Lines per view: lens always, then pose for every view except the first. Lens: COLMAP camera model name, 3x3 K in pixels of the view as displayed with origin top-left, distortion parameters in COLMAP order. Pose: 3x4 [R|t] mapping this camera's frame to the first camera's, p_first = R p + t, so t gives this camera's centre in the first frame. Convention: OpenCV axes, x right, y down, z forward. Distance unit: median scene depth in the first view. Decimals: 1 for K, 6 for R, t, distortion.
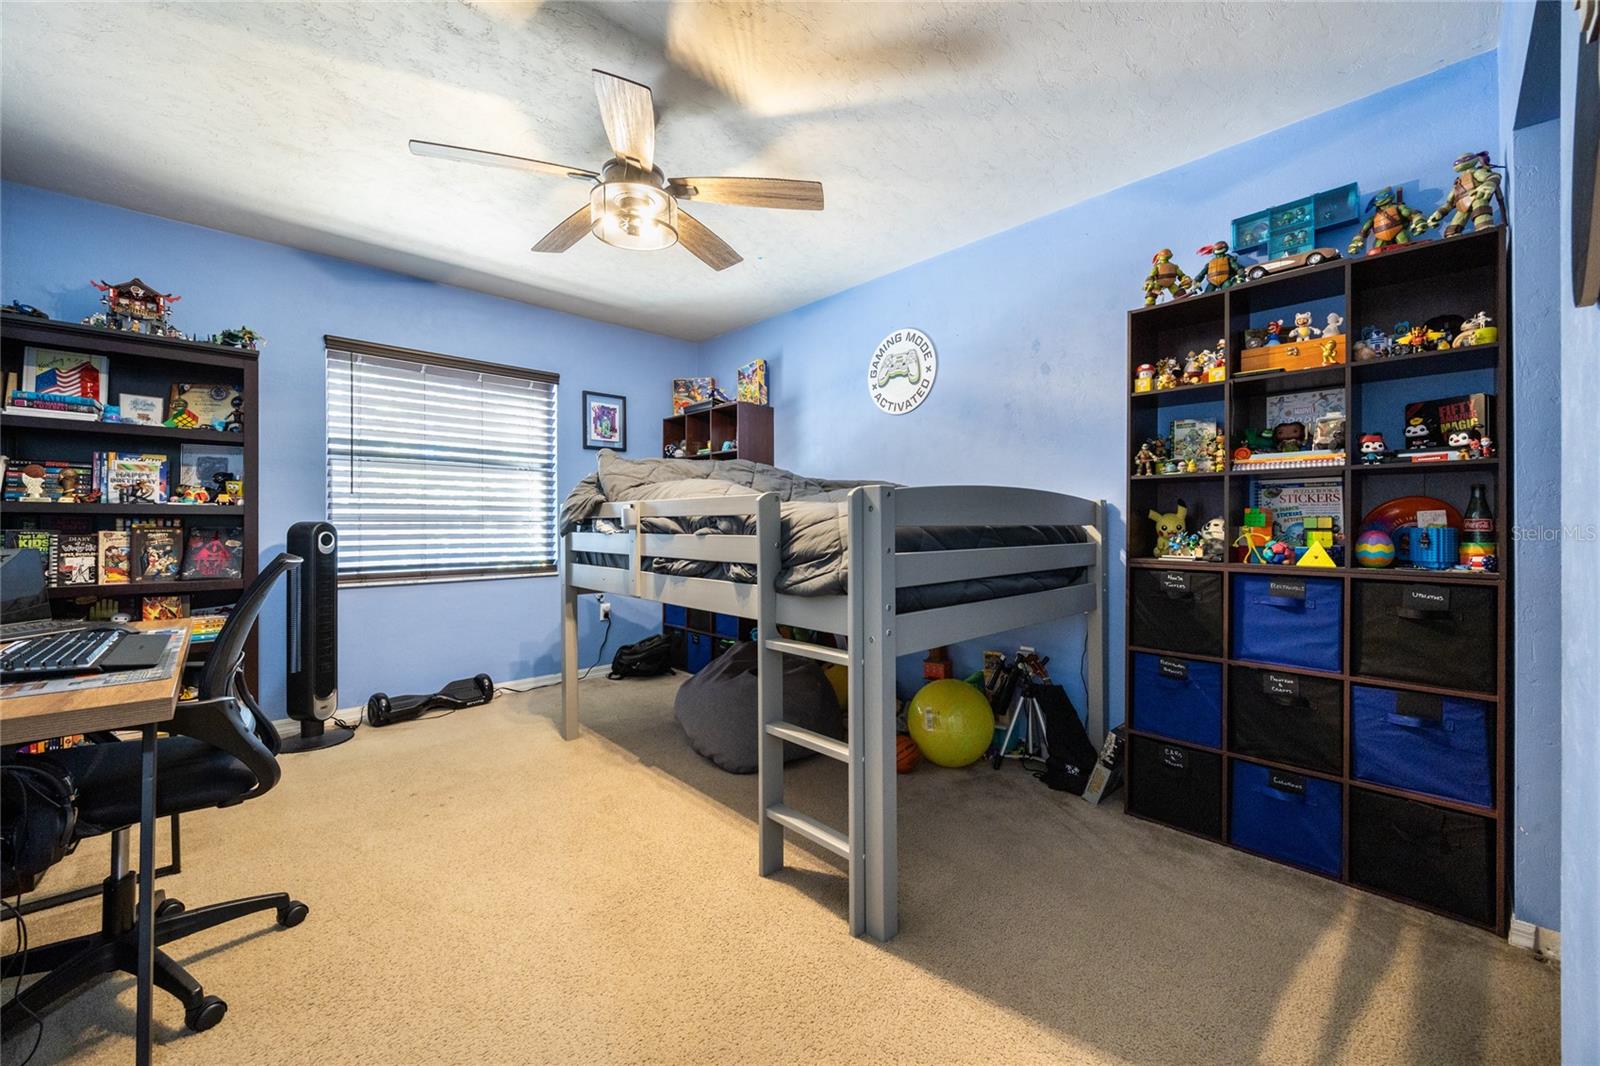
lens RADIAL K [[616.8, 0, 810.0], [0, 616.8, 522.1], [0, 0, 1]] dist [-0.005129, 0.001417]
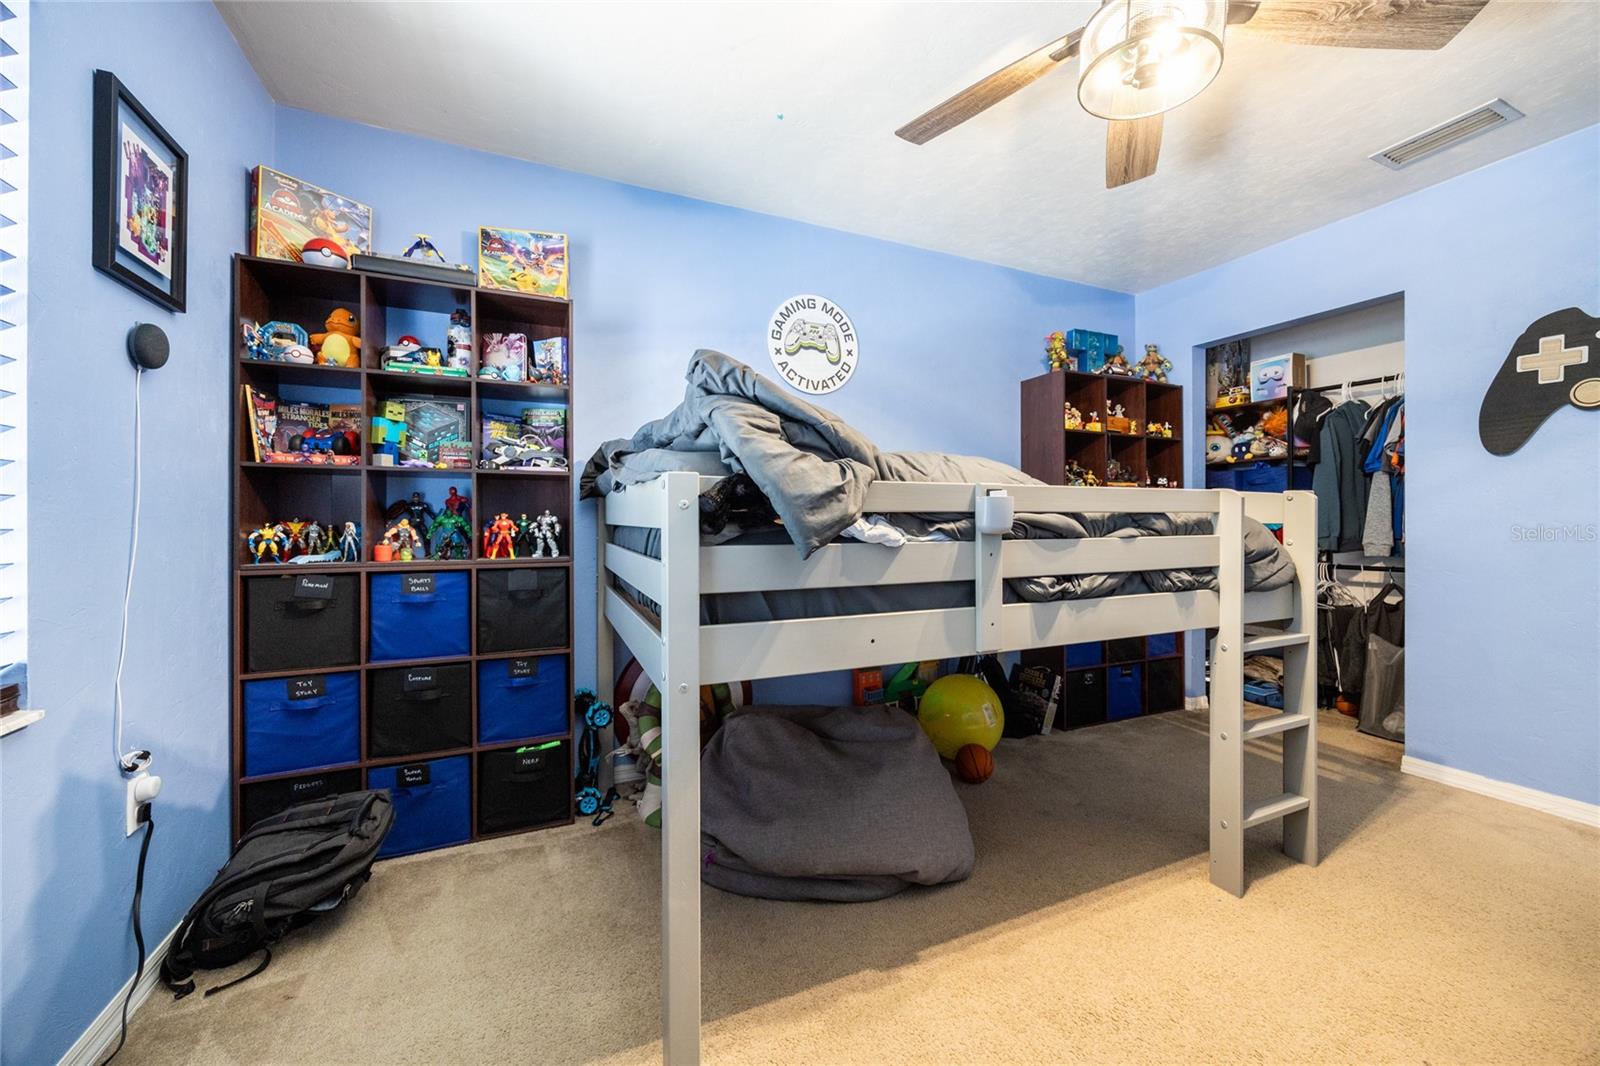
lens RADIAL K [[616.8, 0, 790.7], [0, 616.8, 522.0], [0, 0, 1]] dist [-0.005129, 0.001417]
pose [[0.332662, -0.001069, 0.943046, -0.686935], [0.000031, 0.999999, 0.001122, 0.000561], [-0.943046, -0.000344, 0.332661, 0.768740]]
